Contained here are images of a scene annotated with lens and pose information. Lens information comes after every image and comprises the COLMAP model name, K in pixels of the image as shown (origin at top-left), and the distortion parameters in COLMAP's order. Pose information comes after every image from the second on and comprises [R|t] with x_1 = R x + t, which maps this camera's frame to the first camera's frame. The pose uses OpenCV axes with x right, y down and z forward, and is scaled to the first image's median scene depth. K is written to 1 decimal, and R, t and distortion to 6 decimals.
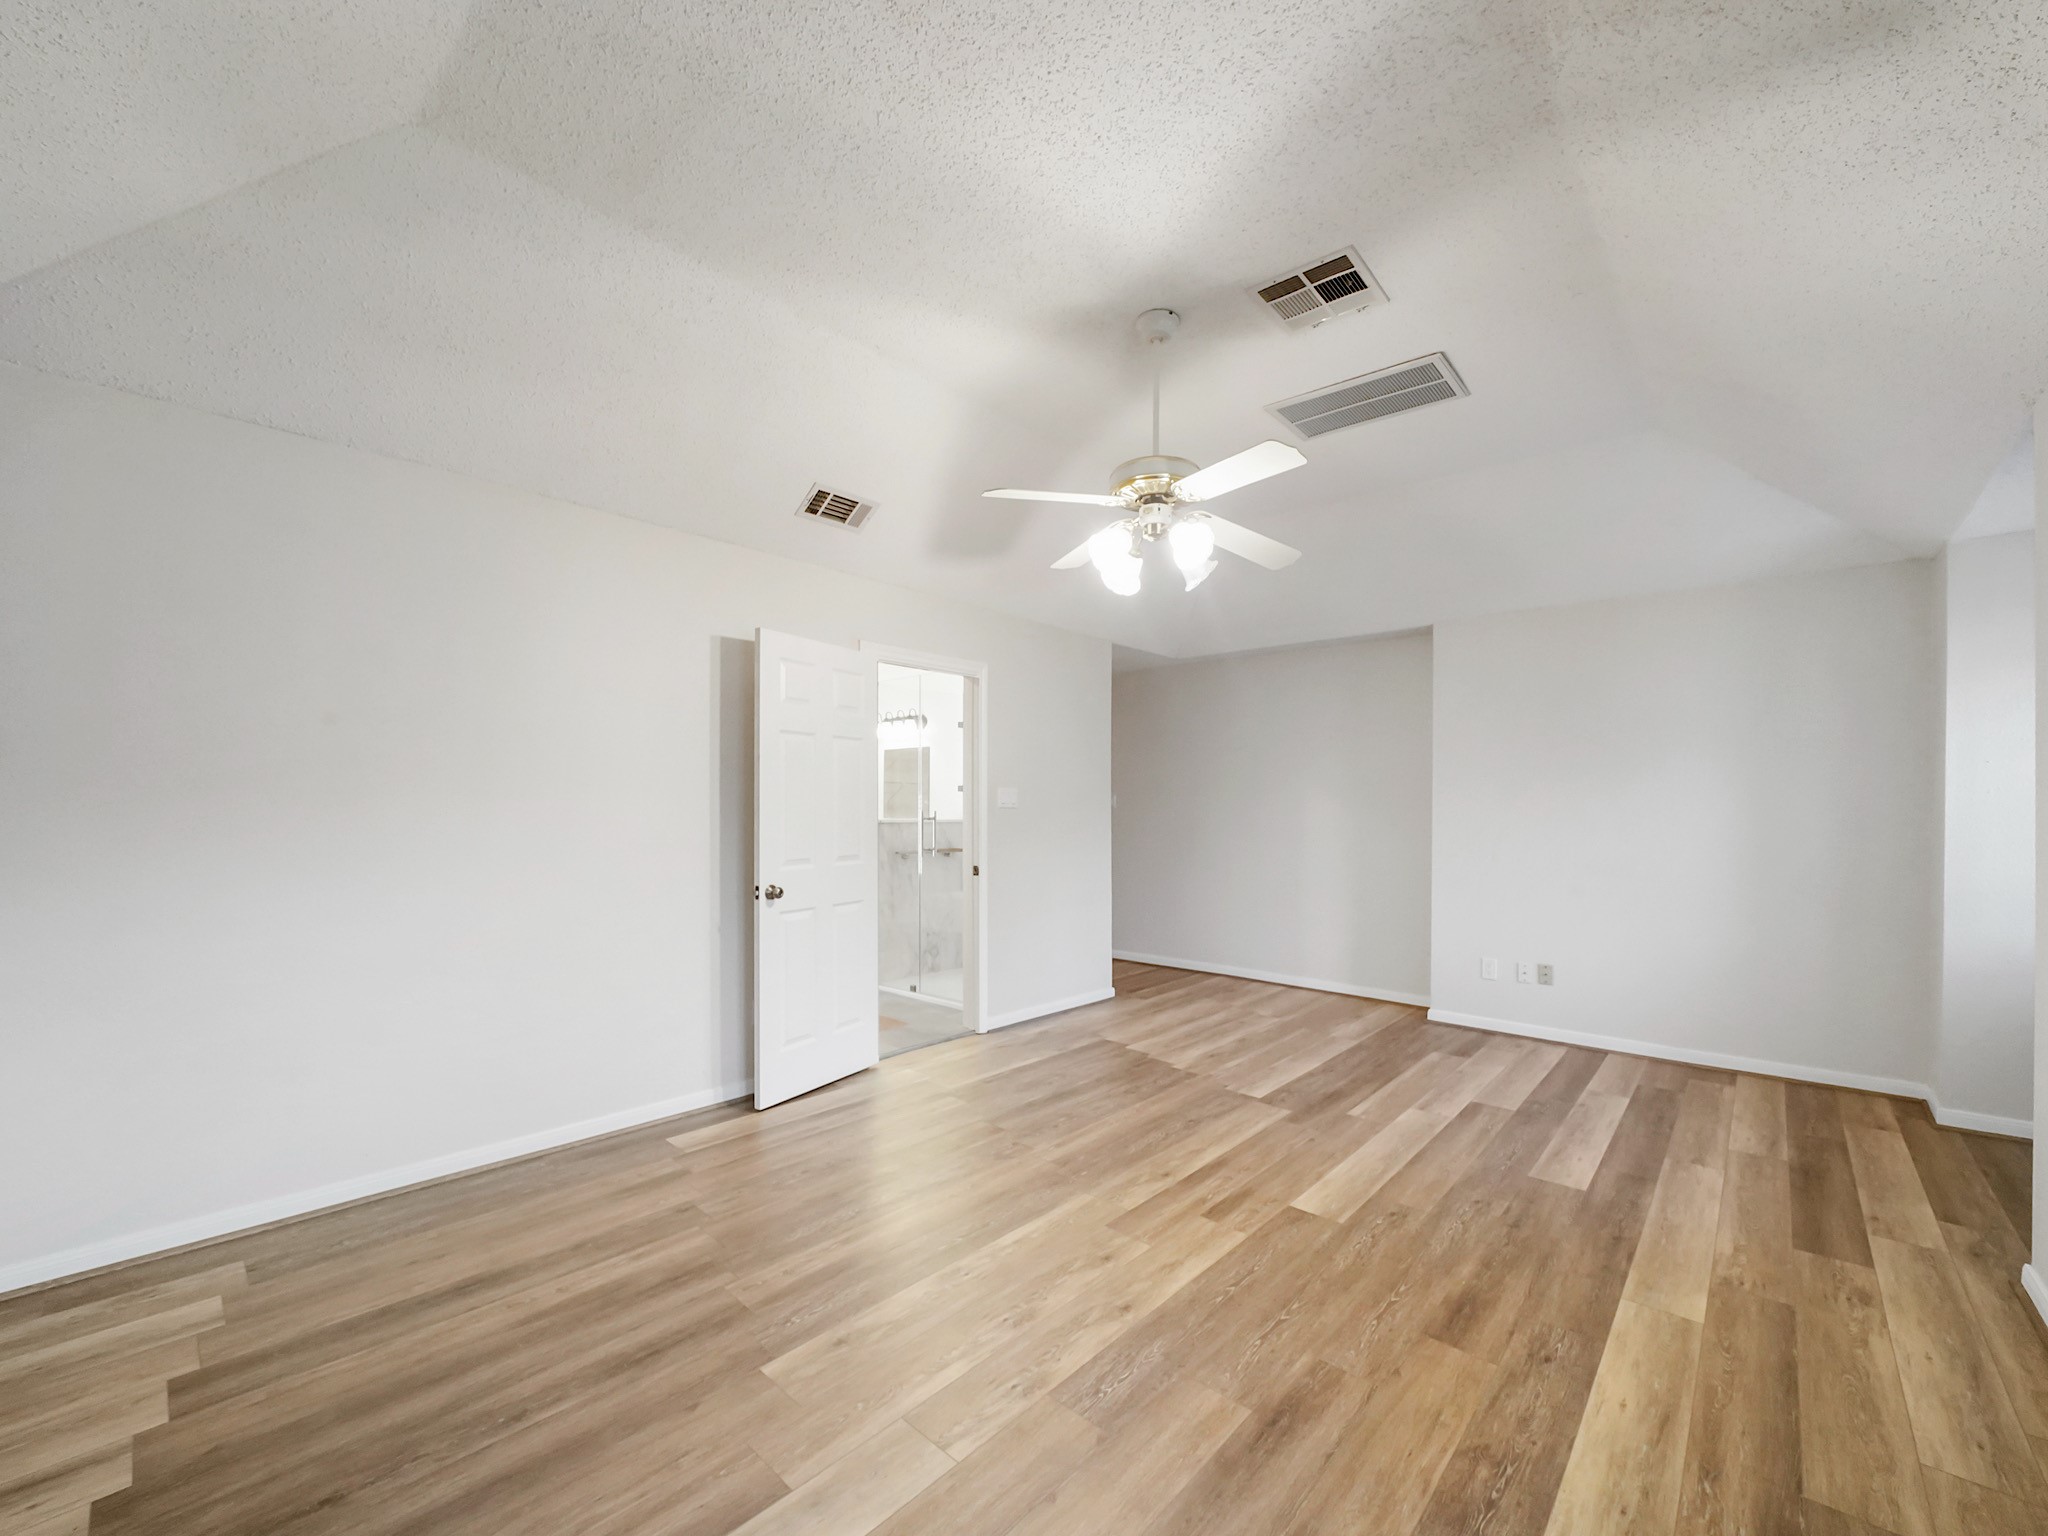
lens RADIAL K [[807.3, 0, 1020.1], [0, 807.3, 783.3], [0, 0, 1]] dist [0.000467, -0.000577]
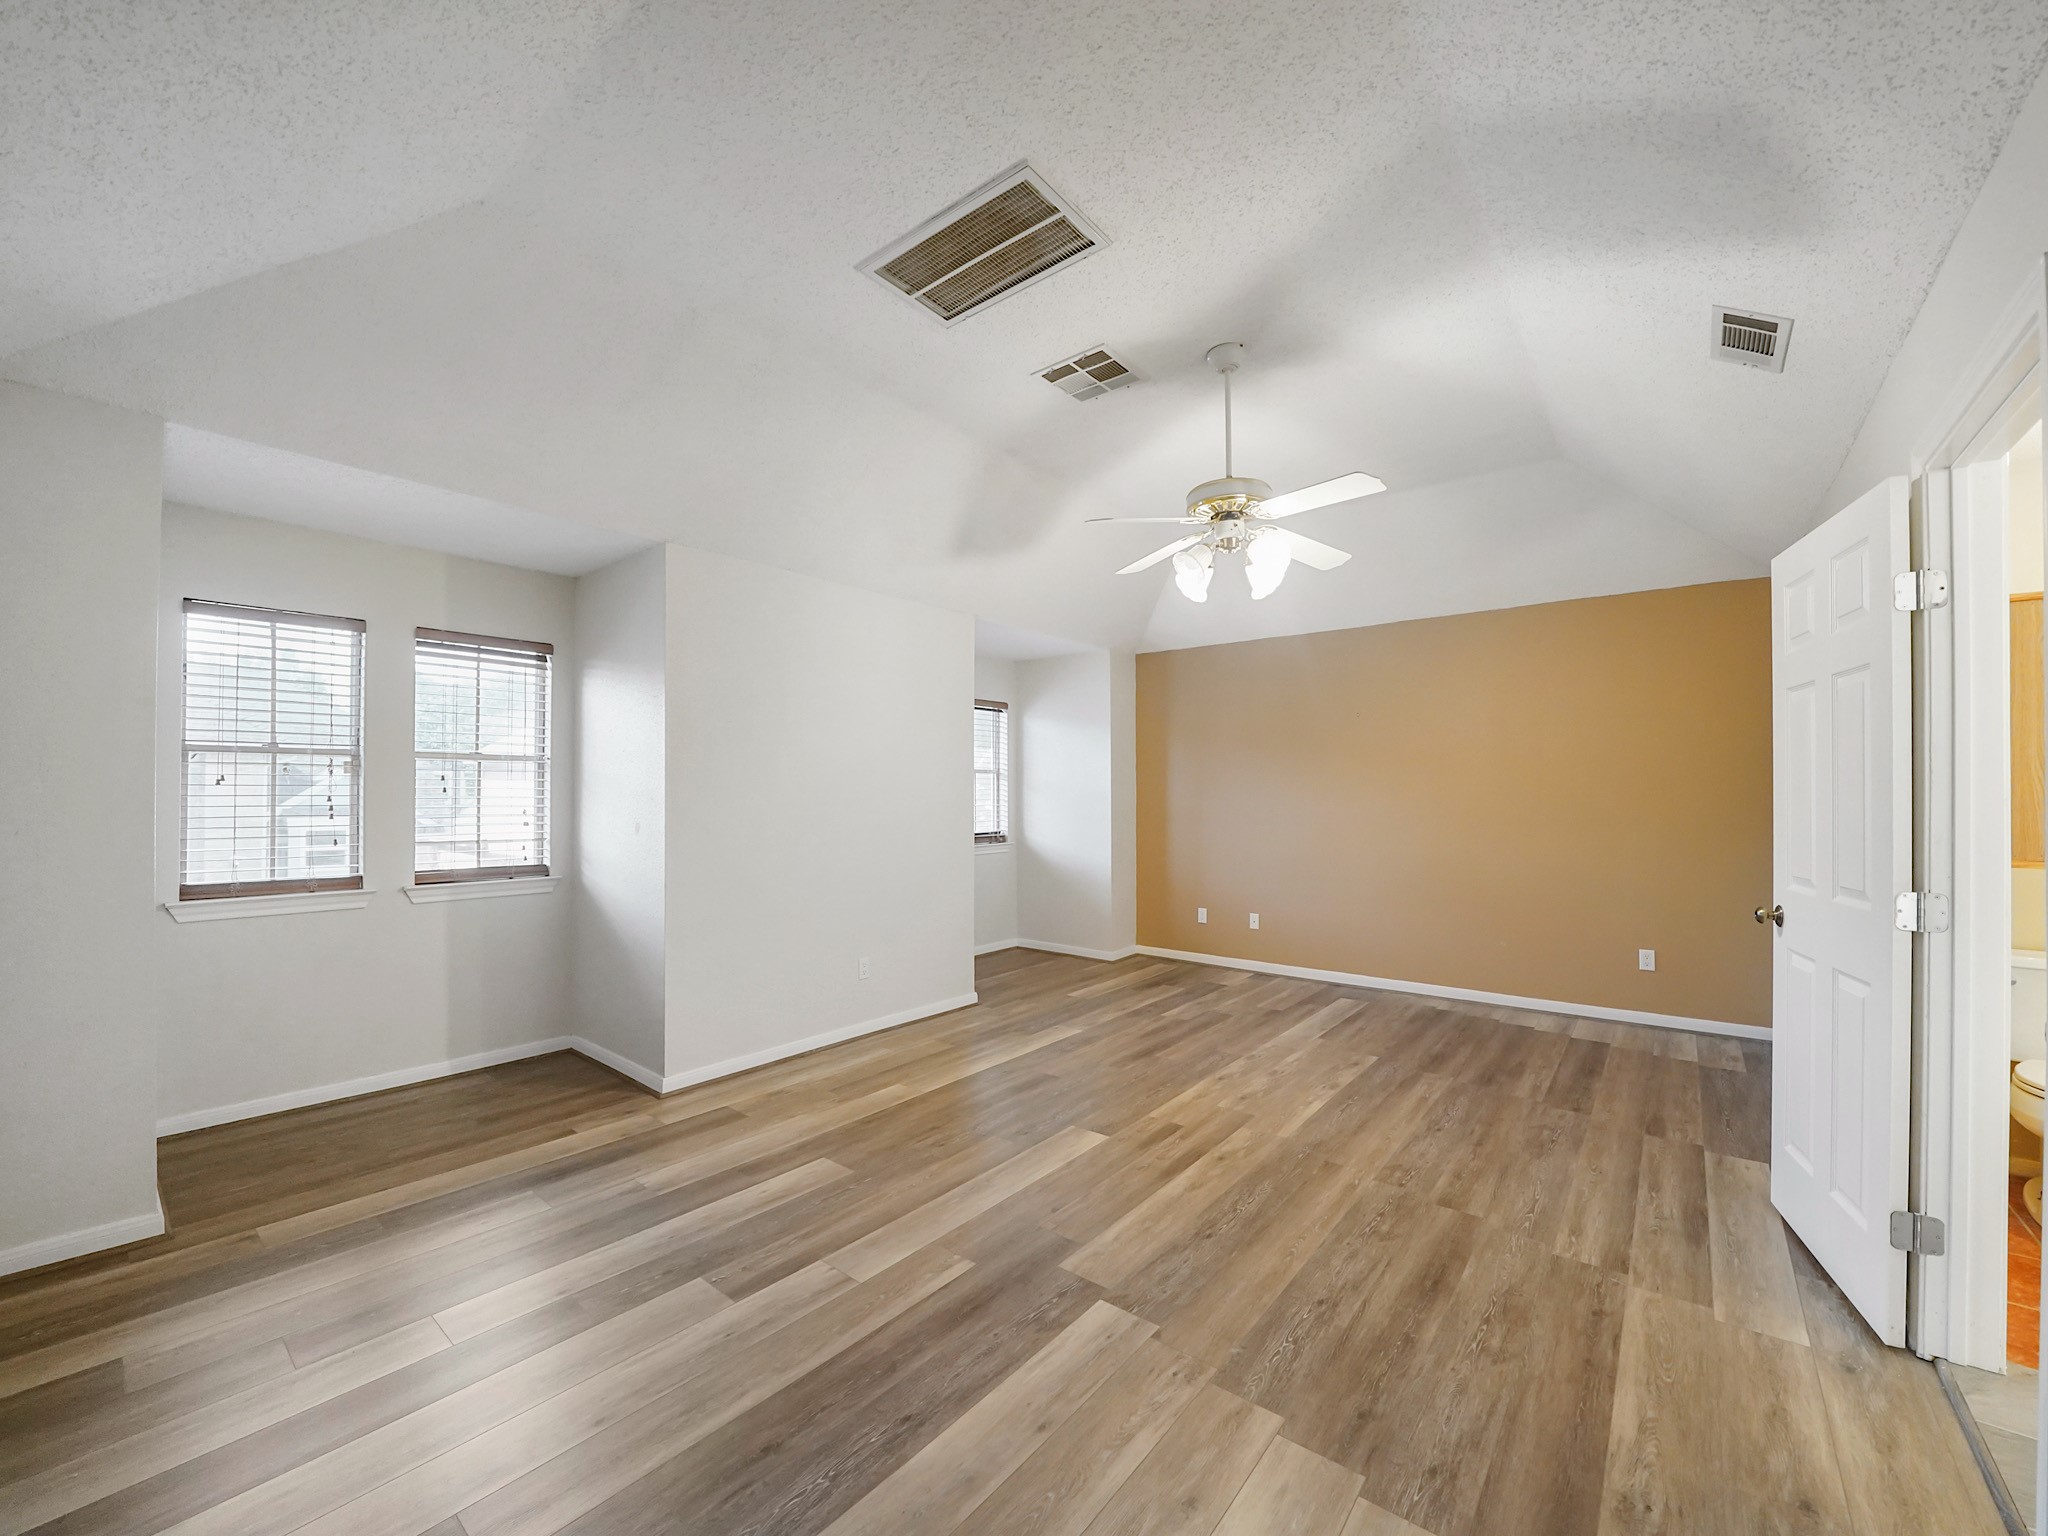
lens RADIAL K [[807.3, 0, 1024.3], [0, 807.3, 784.1], [0, 0, 1]] dist [0.000467, -0.000577]
pose [[-0.997700, -0.010917, -0.066893, 0.524421], [-0.008096, 0.999073, -0.042286, 0.065230], [0.067293, -0.041647, -0.996864, 2.112468]]
